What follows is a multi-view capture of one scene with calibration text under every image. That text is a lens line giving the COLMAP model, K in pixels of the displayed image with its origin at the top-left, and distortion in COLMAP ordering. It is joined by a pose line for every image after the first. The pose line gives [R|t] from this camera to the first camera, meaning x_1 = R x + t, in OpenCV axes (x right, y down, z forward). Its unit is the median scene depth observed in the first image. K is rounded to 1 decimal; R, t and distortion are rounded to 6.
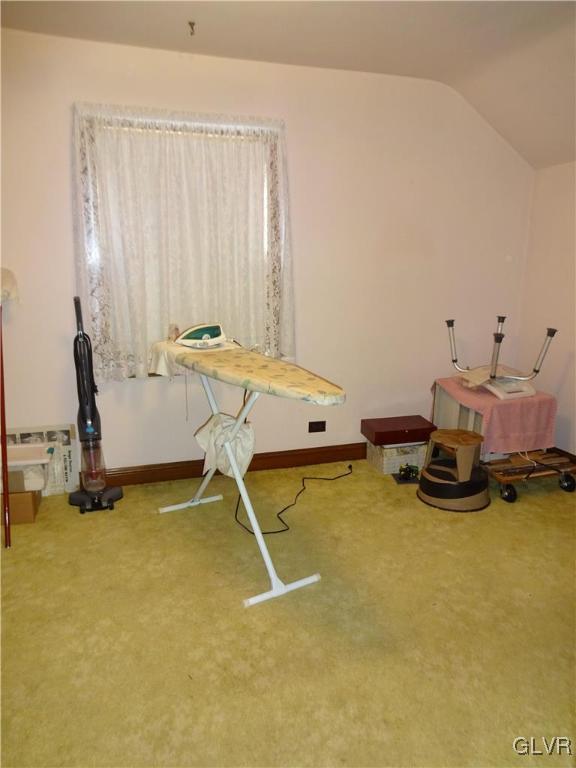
lens RADIAL K [[575.2, 0, 286.6], [0, 575.2, 386.1], [0, 0, 1]] dist [0.046771, -0.000285]
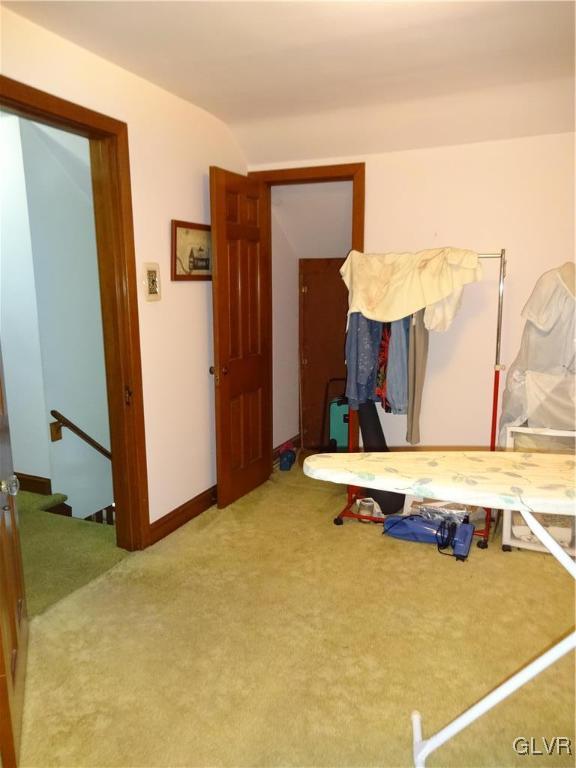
lens RADIAL K [[575.2, 0, 286.6], [0, 575.2, 386.1], [0, 0, 1]] dist [0.046771, -0.000285]
pose [[-0.662004, 0.133796, -0.737461, 0.696503], [-0.166892, 0.932920, 0.319073, -0.344691], [0.730683, 0.334304, -0.595267, 1.407301]]
